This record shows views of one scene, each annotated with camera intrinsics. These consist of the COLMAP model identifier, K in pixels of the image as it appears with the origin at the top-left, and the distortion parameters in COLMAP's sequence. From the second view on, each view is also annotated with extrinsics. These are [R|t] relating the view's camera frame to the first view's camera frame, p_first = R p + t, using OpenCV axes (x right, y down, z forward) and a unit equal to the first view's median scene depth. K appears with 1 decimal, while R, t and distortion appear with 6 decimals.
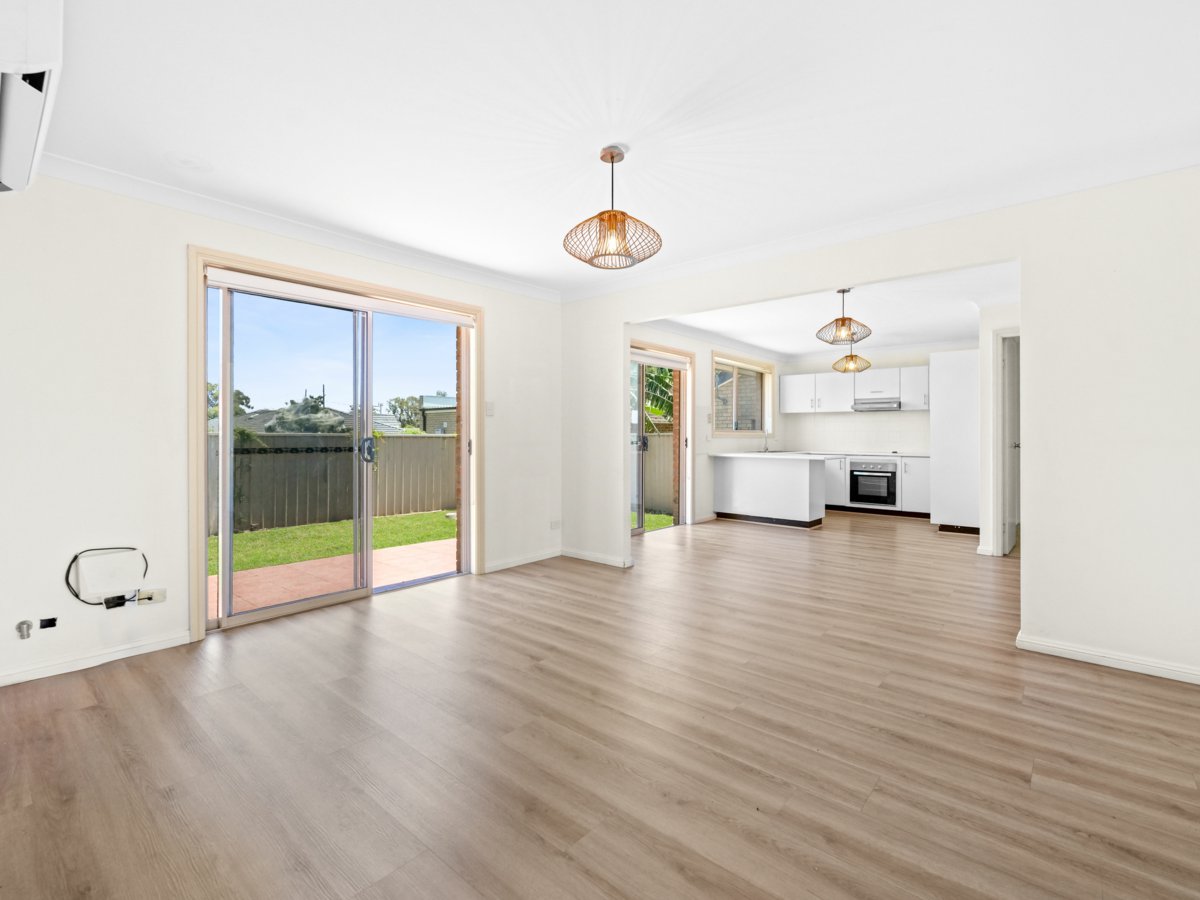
lens RADIAL K [[544.5, 0, 599.3], [0, 544.5, 436.8], [0, 0, 1]] dist [-0.000875, -0.000203]
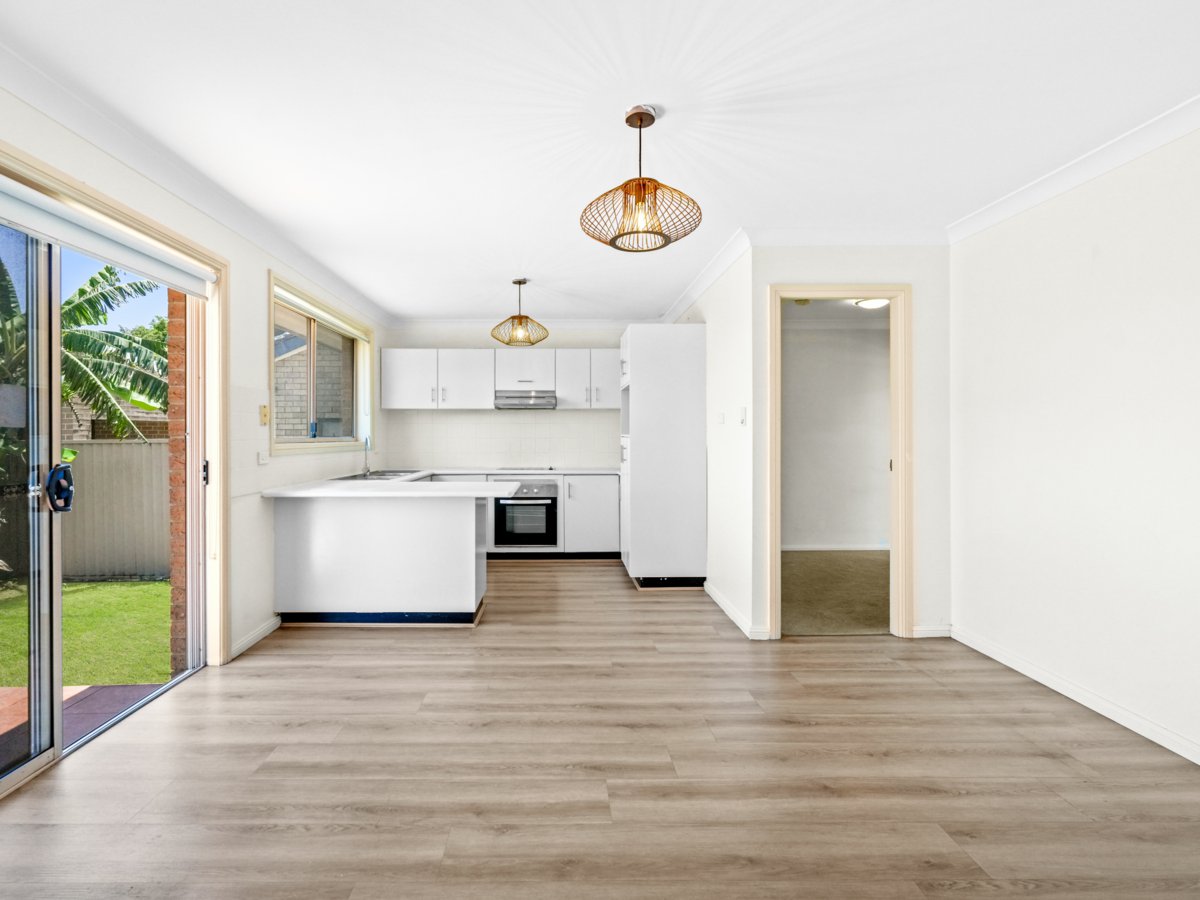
lens RADIAL K [[565.6, 0, 562.3], [0, 565.6, 436.0], [0, 0, 1]] dist [-0.004113, -0.000514]
pose [[0.748612, -0.006124, 0.662980, 0.076962], [0.005467, 0.999980, 0.003064, -0.017043], [-0.662986, 0.001331, 0.748631, 0.490614]]
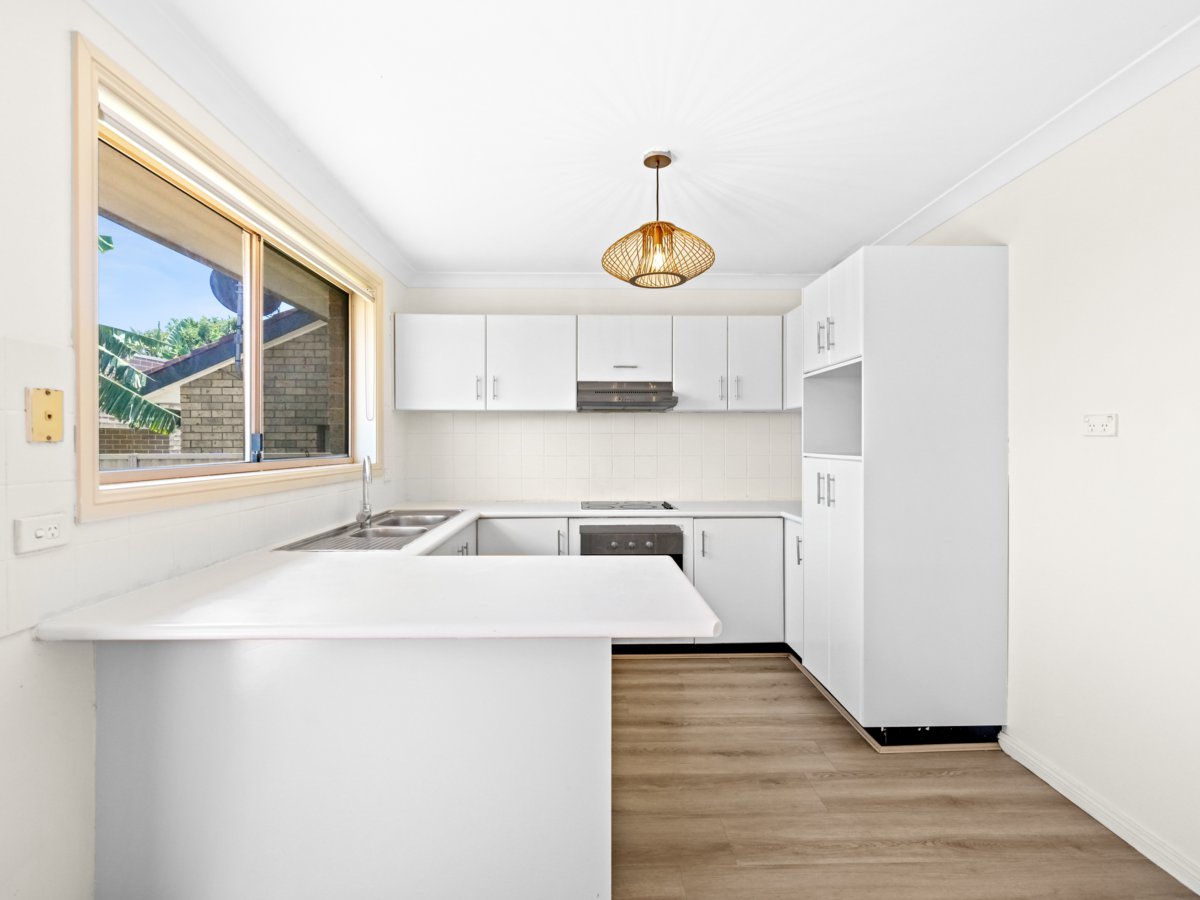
lens RADIAL K [[550.0, 0, 596.3], [0, 550.0, 440.8], [0, 0, 1]] dist [0.001583, -0.000068]
pose [[0.737658, -0.002519, 0.675170, 0.220533], [0.004673, 0.999988, -0.001374, -0.025883], [-0.675158, 0.004169, 0.737661, 0.785133]]
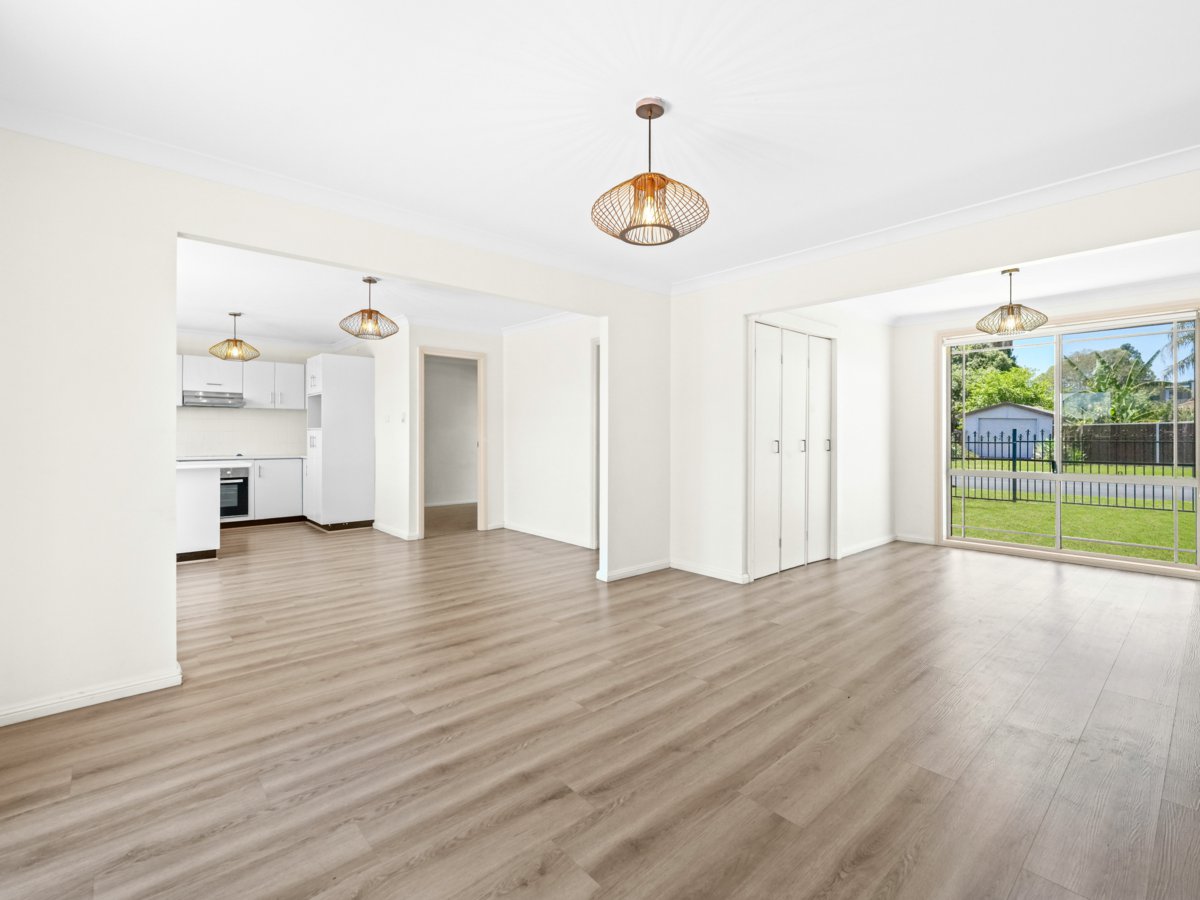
lens RADIAL K [[550.0, 0, 596.3], [0, 550.0, 440.8], [0, 0, 1]] dist [0.001583, -0.000068]
pose [[0.134518, -0.011493, 0.990844, -0.290985], [0.000578, 0.999933, 0.011520, -0.005225], [-0.990911, -0.000977, 0.134516, 0.340631]]
